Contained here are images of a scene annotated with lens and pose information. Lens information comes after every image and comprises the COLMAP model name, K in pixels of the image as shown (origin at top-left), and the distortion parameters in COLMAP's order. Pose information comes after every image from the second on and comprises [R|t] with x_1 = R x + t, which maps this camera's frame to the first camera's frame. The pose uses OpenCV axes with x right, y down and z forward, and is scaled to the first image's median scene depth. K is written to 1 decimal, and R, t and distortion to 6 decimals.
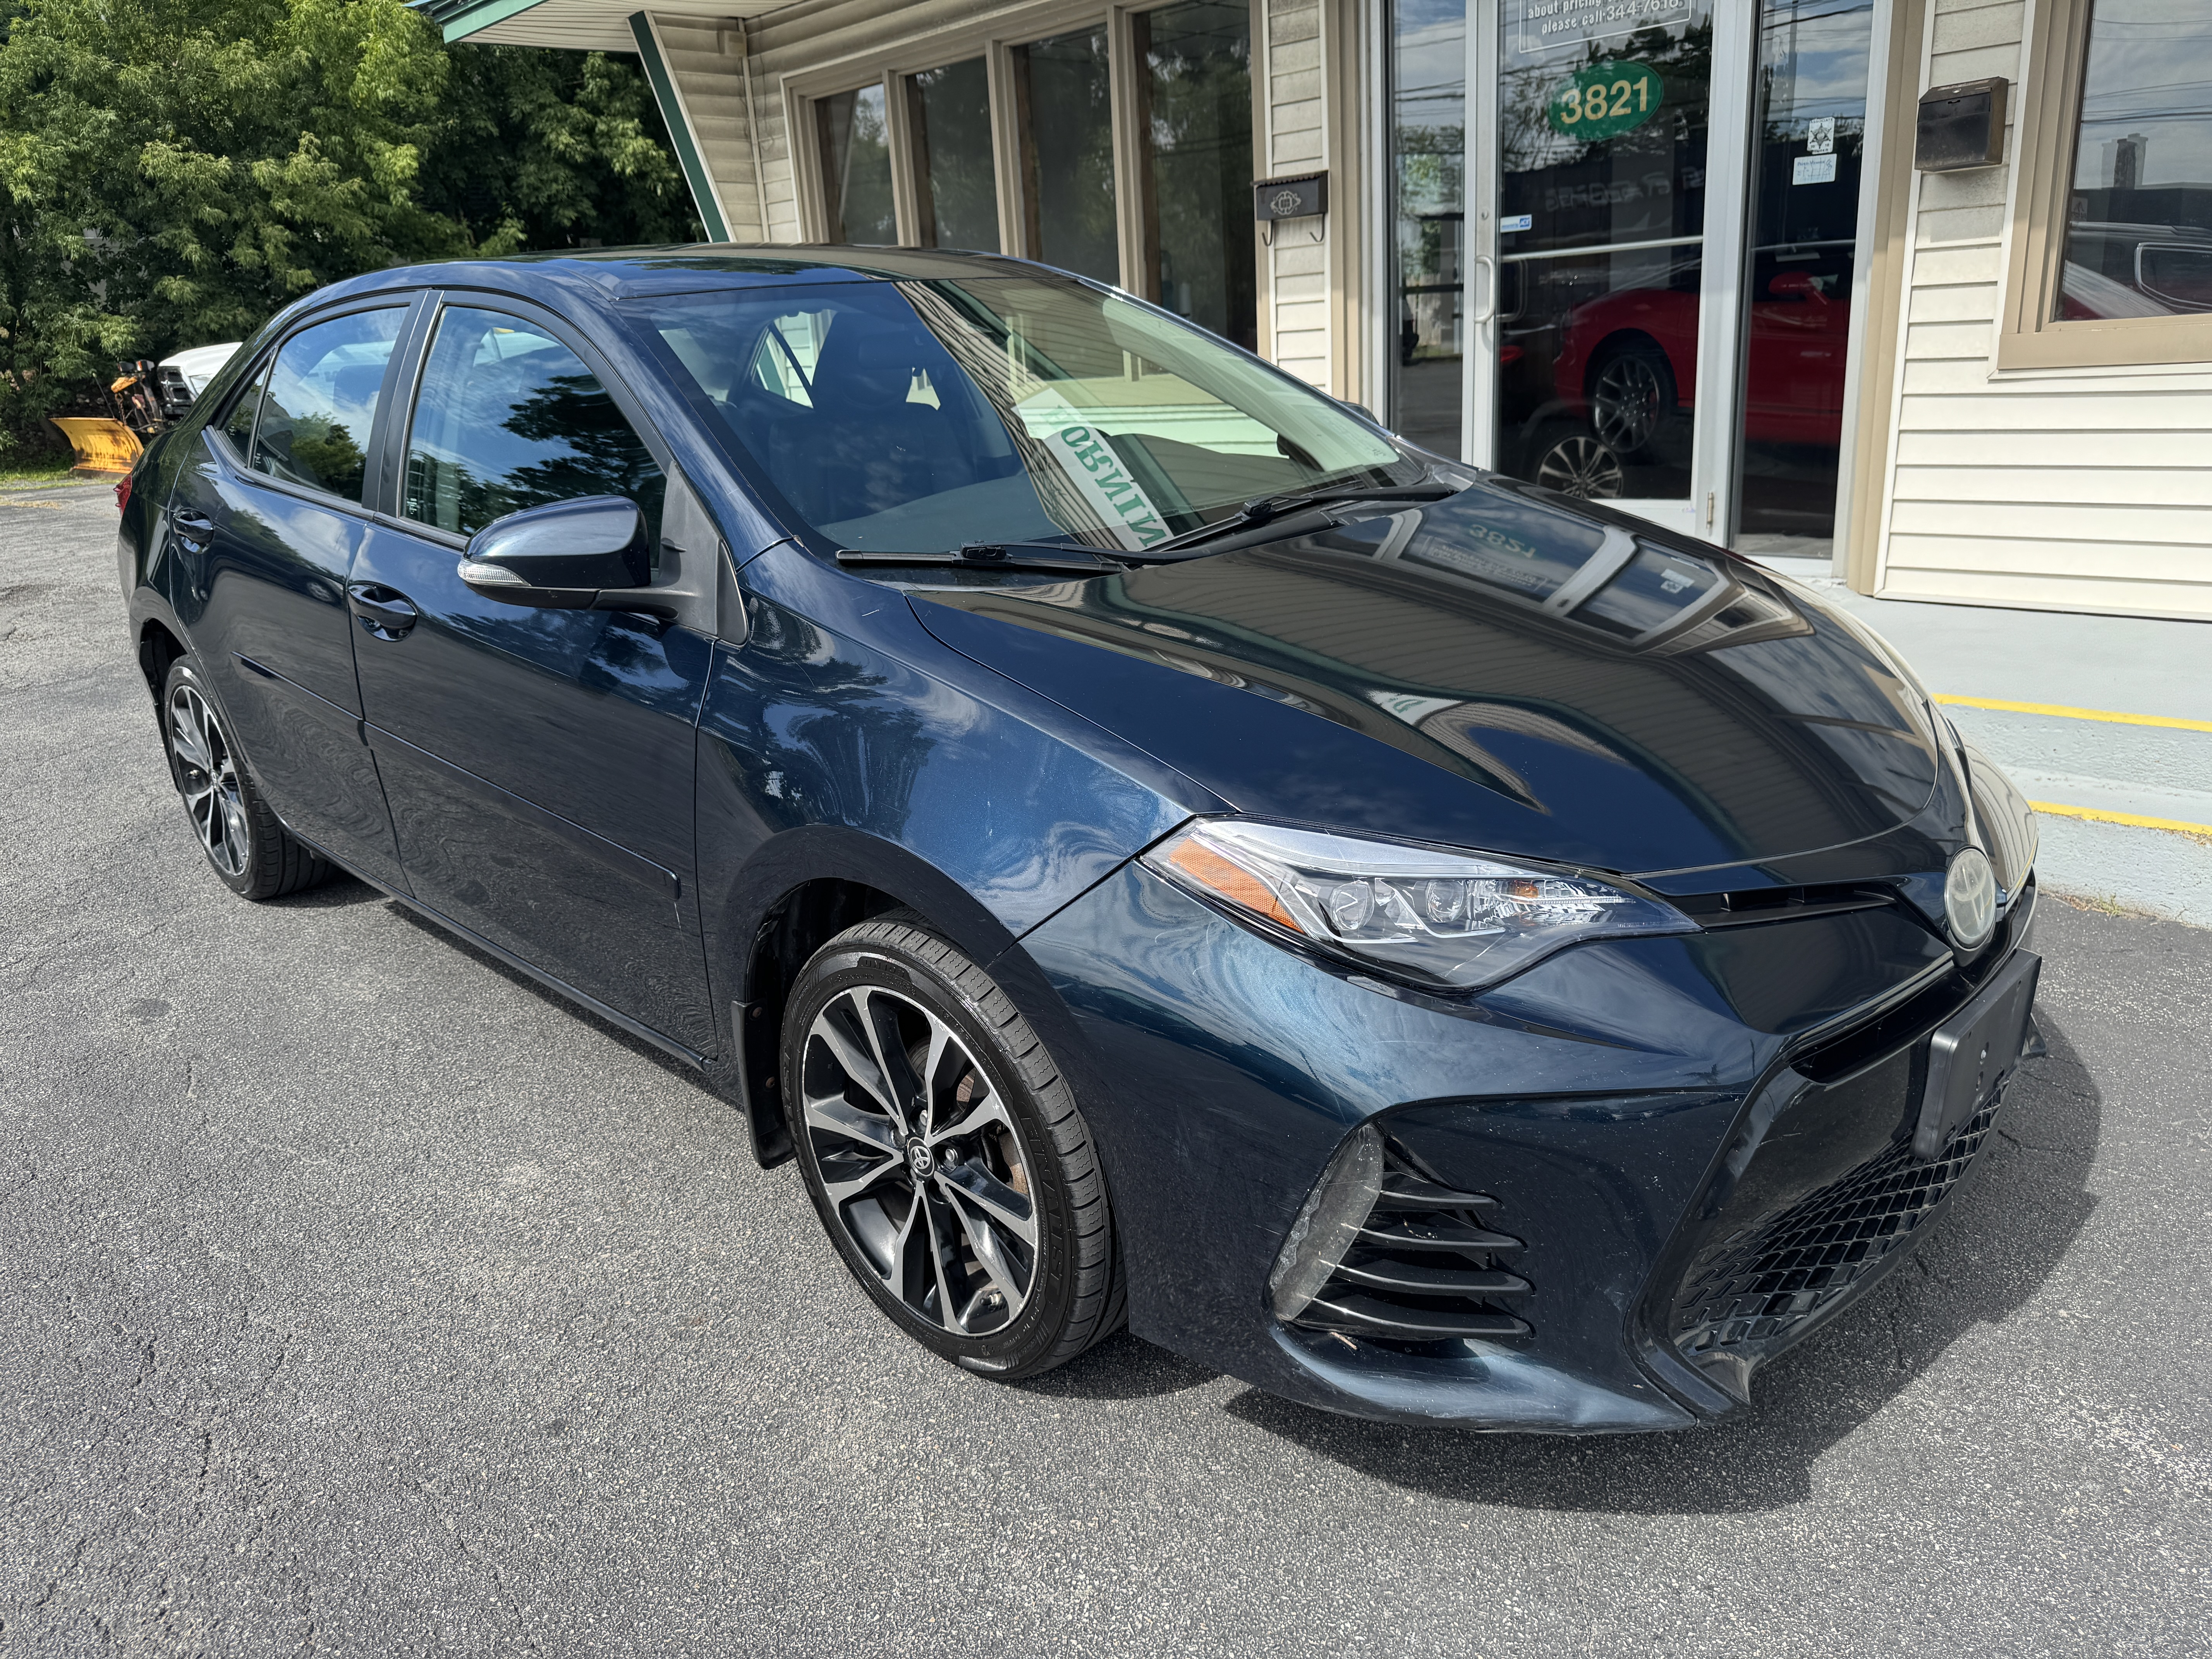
lens RADIAL K [[1561.7, 0, 1106.0], [0, 1561.7, 829.5], [0, 0, 1]] dist [0.026268, -0.050181]
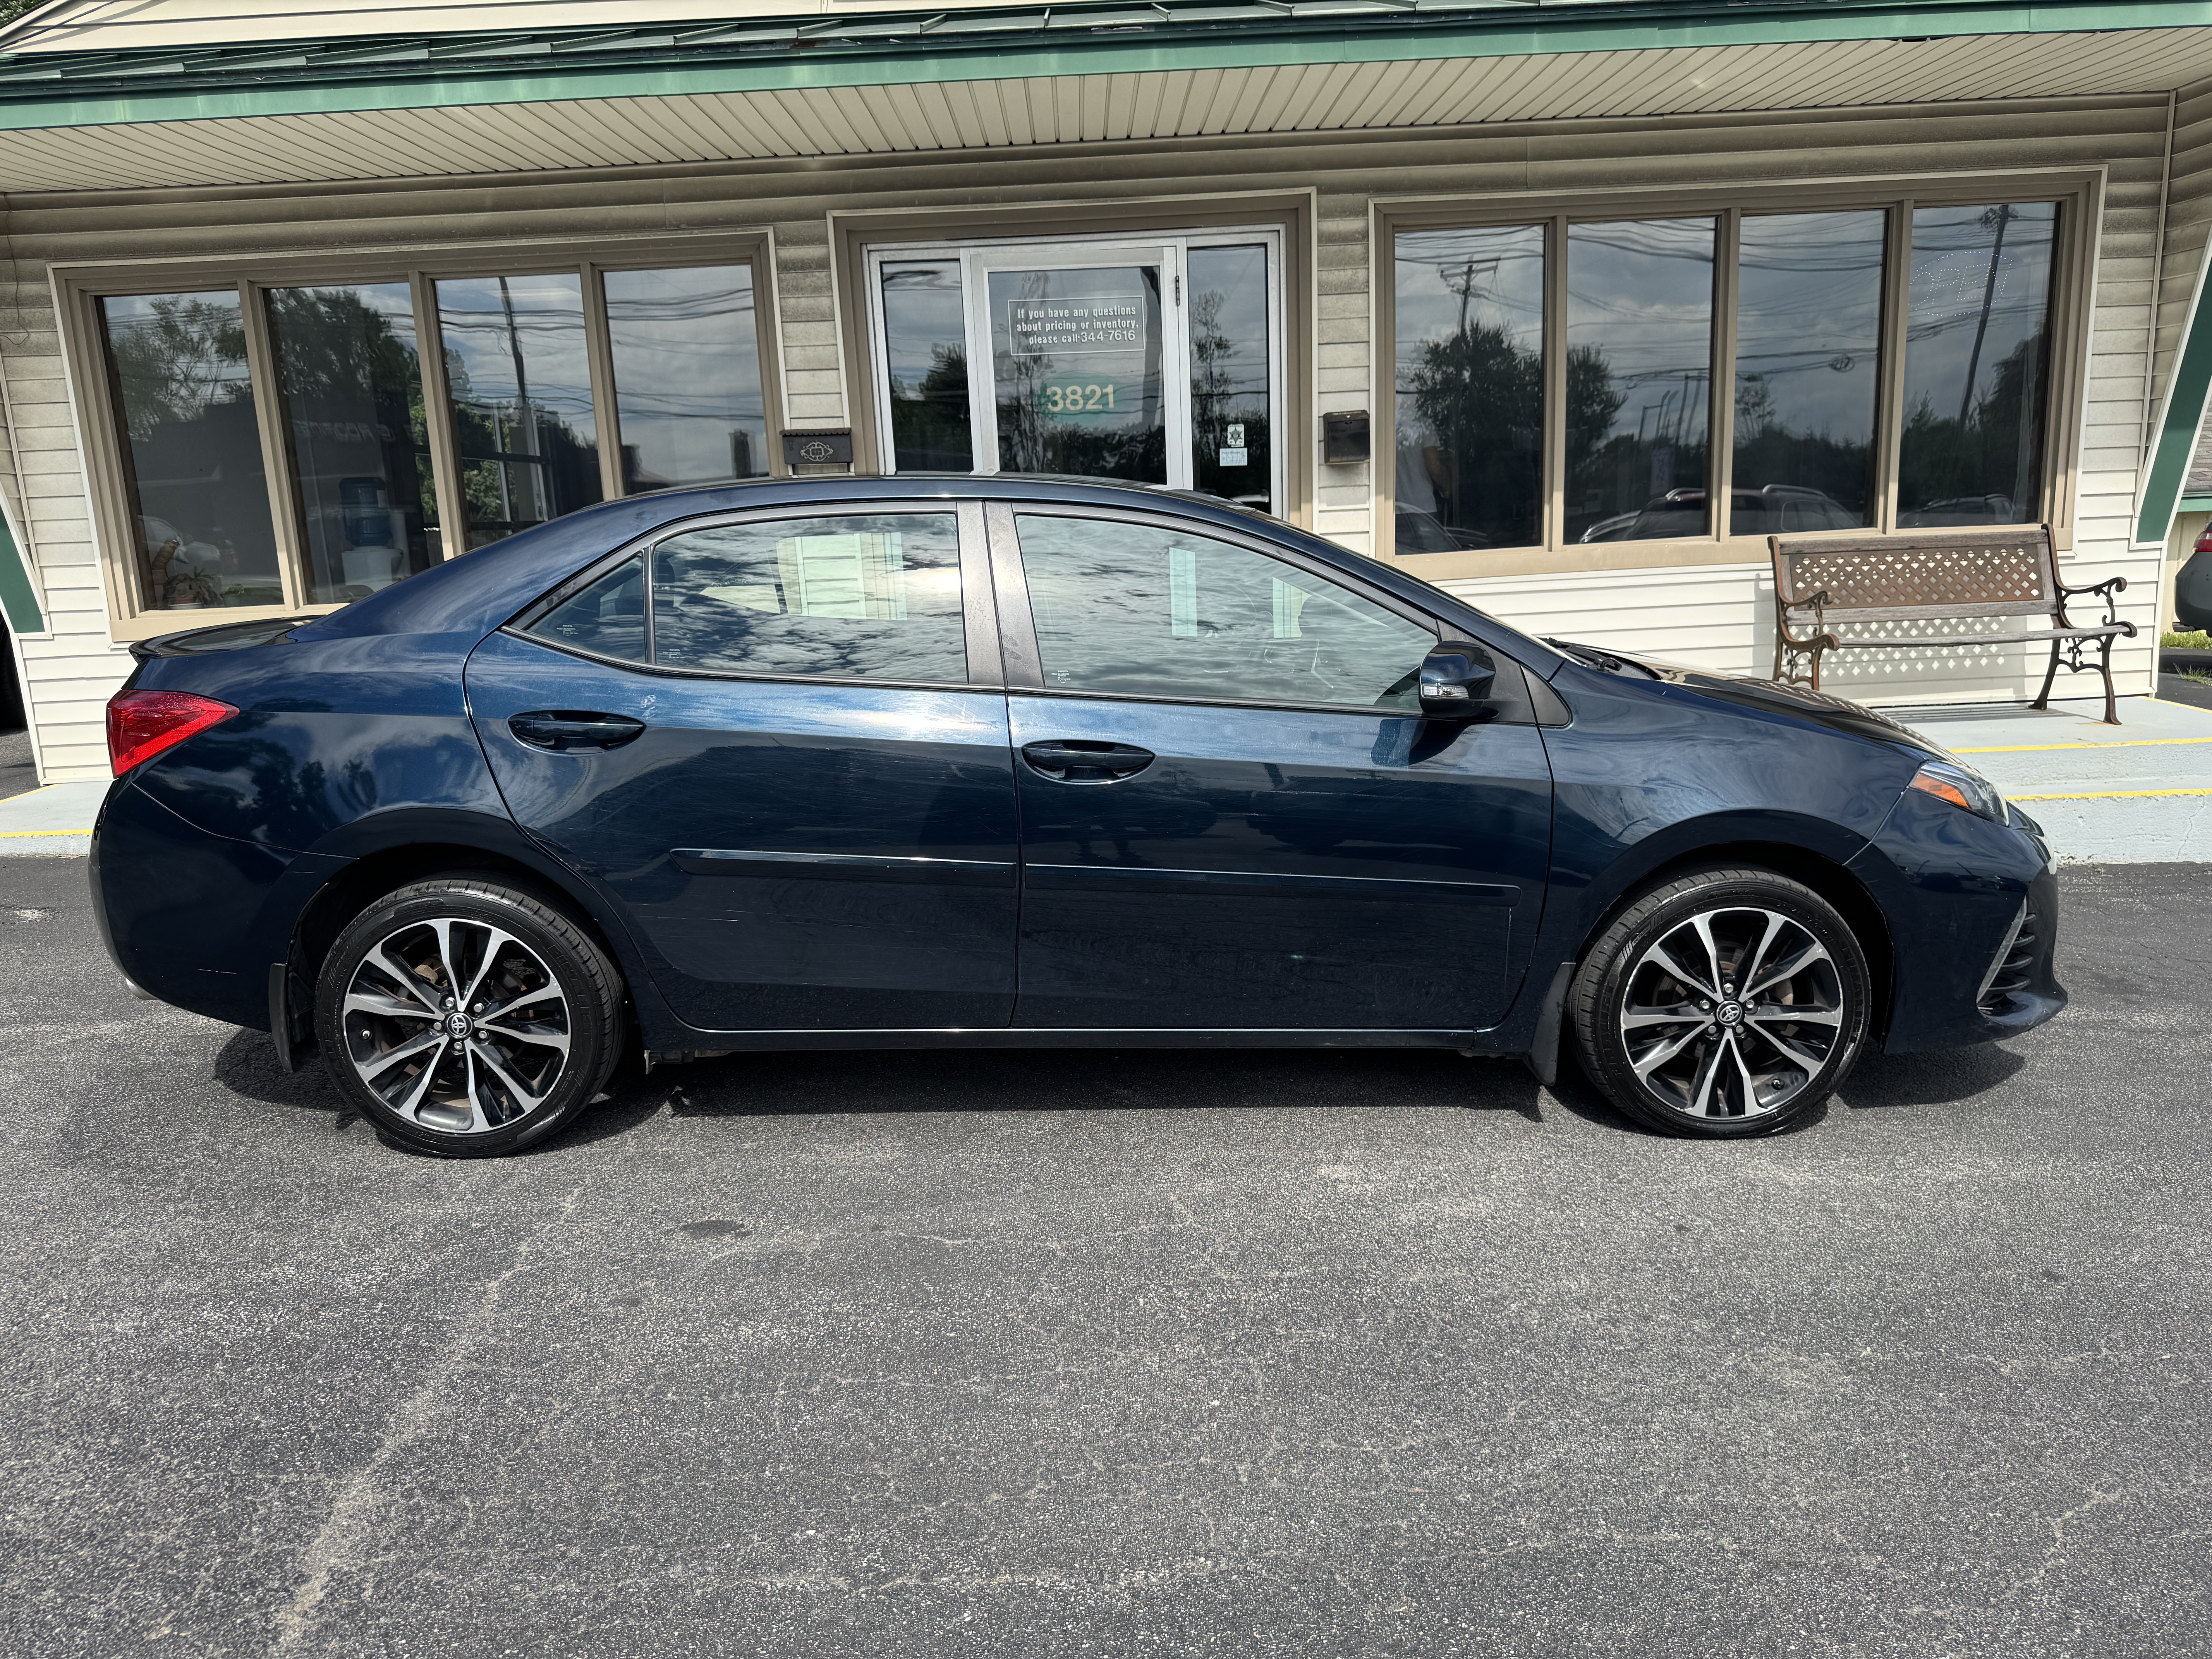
lens RADIAL K [[1561.7, 0, 1106.0], [0, 1561.7, 829.5], [0, 0, 1]] dist [0.032106, -0.045817]
pose [[0.704723, -0.106723, 0.701410, -0.702194], [0.207538, 0.976388, -0.059957, -0.008503], [-0.678450, 0.187822, 0.710231, 0.084435]]
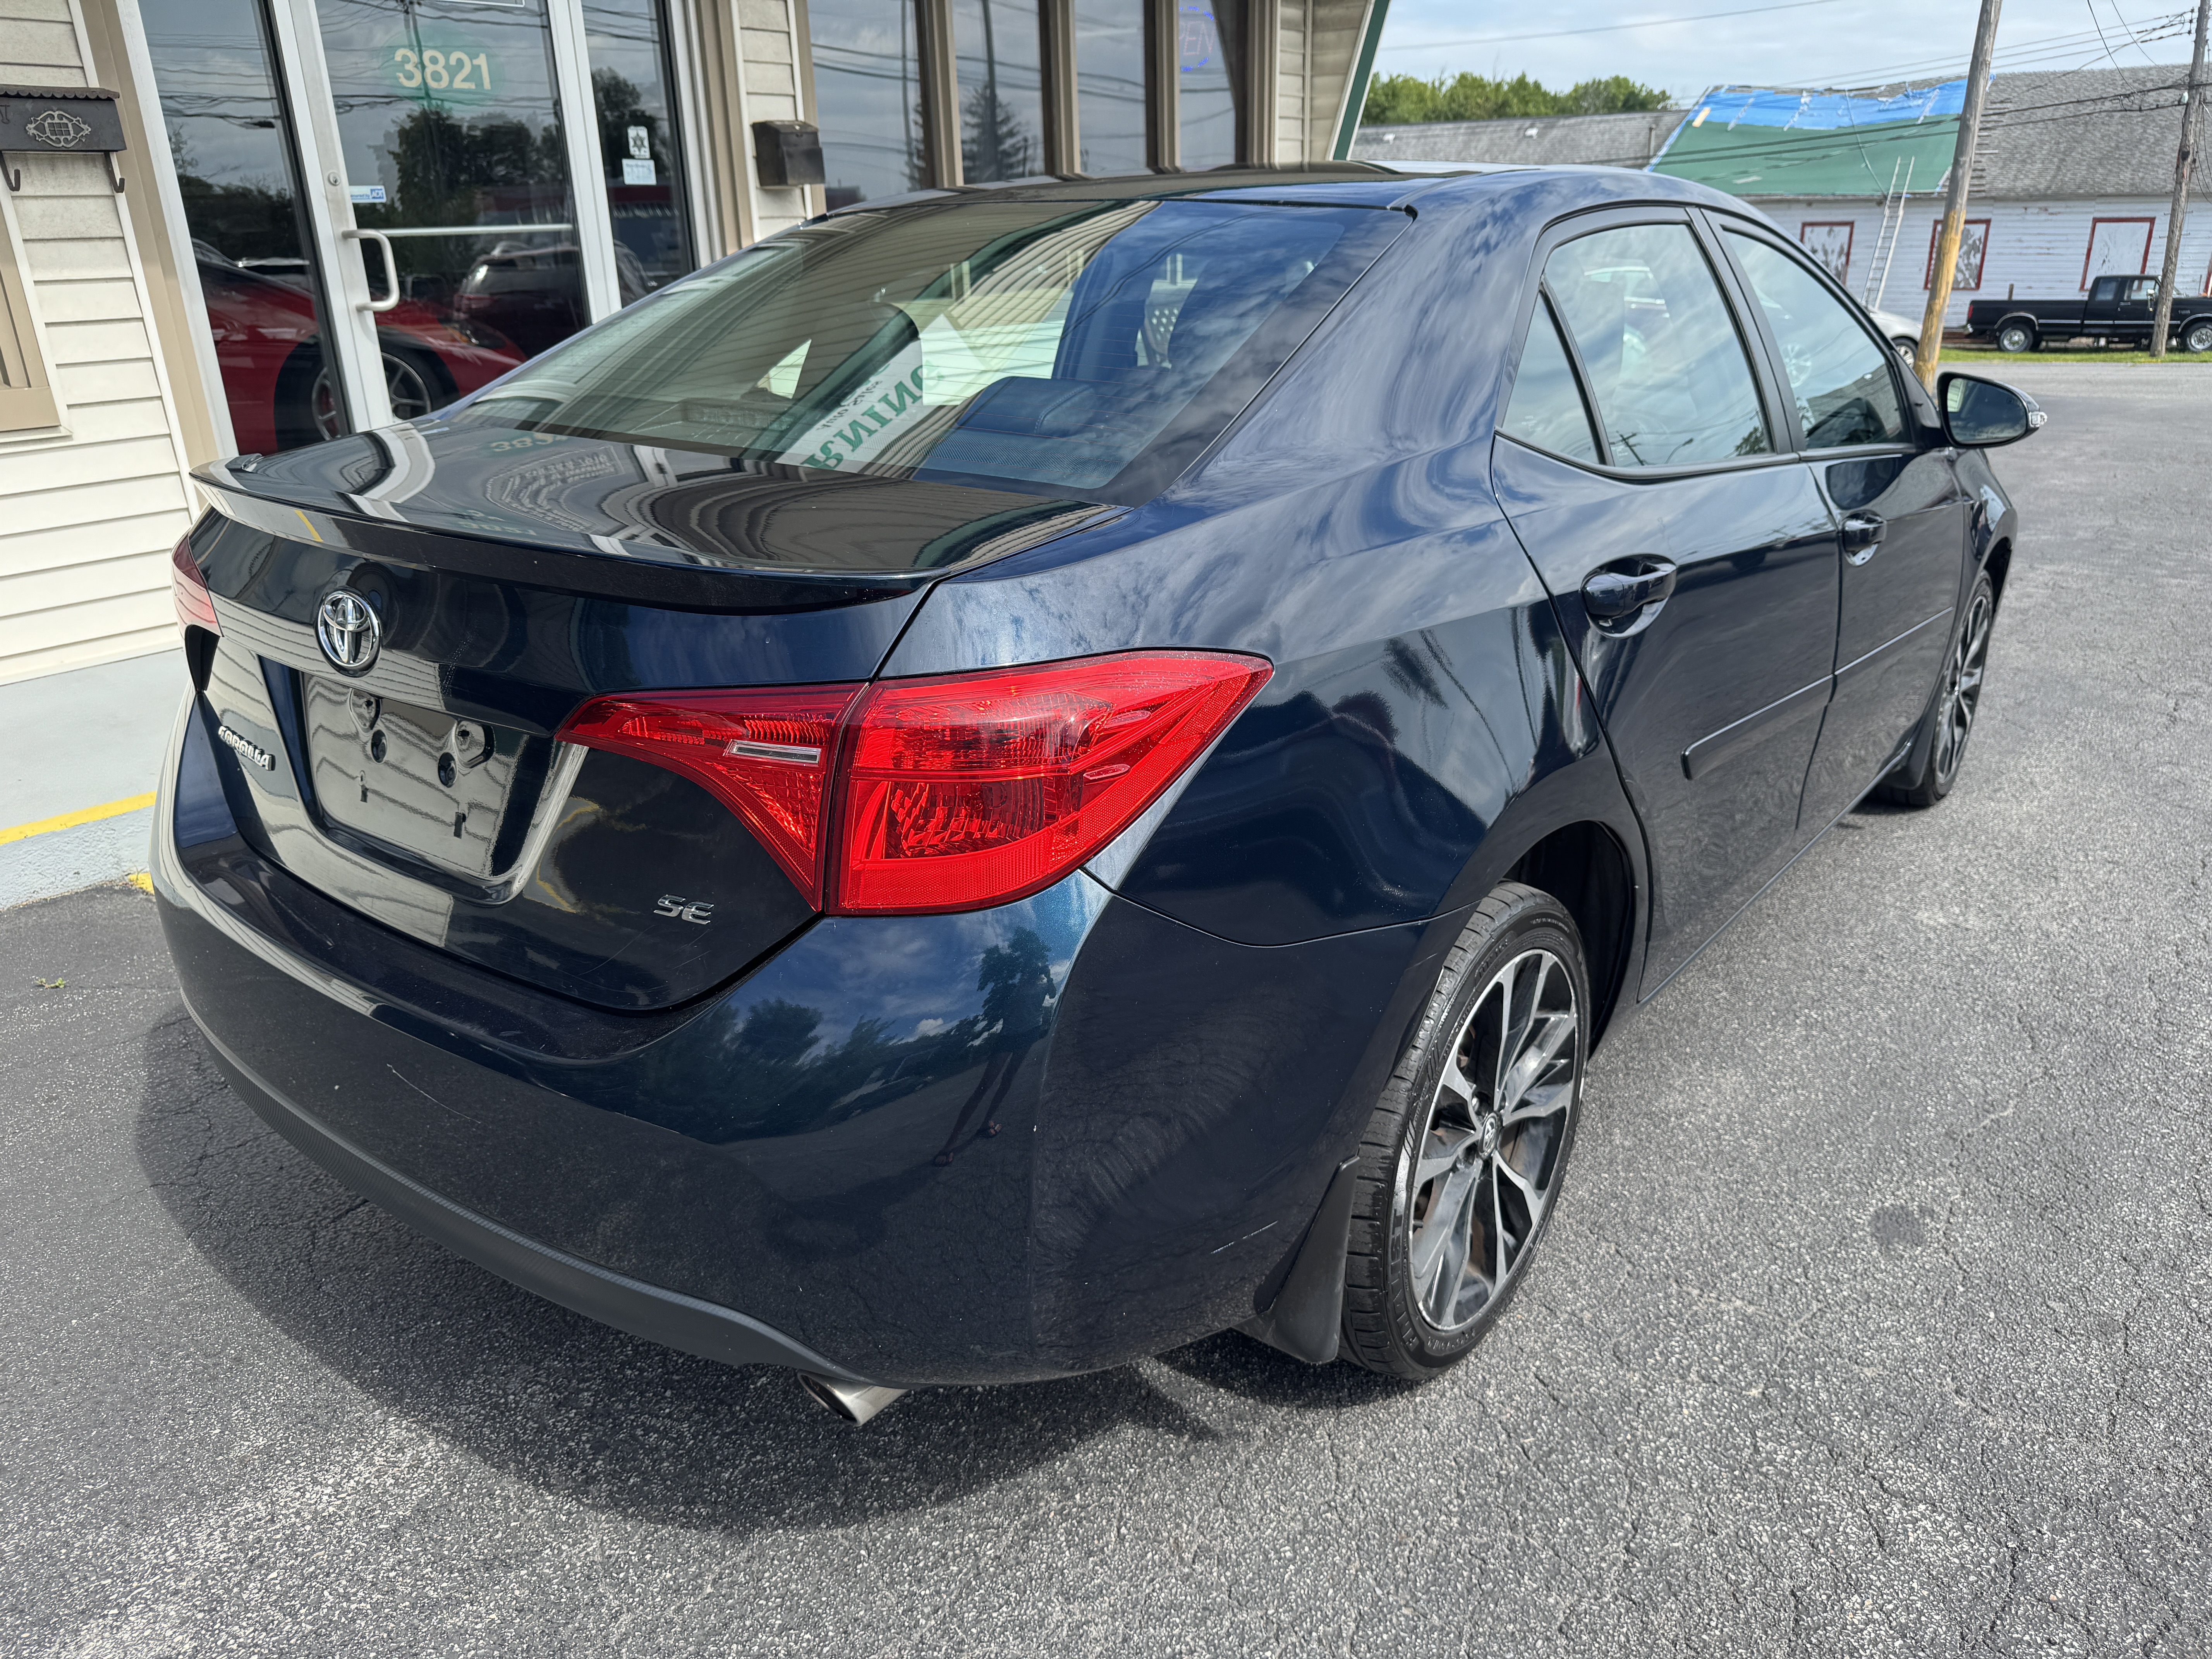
lens RADIAL K [[1559.0, 0, 1106.0], [0, 1559.0, 829.5], [0, 0, 1]] dist [-0.022018, -0.001143]
pose [[-0.106744, -0.297141, 0.948848, -0.756010], [0.327344, 0.890597, 0.315725, -0.236380], [-0.938856, 0.344302, 0.002201, 0.823263]]
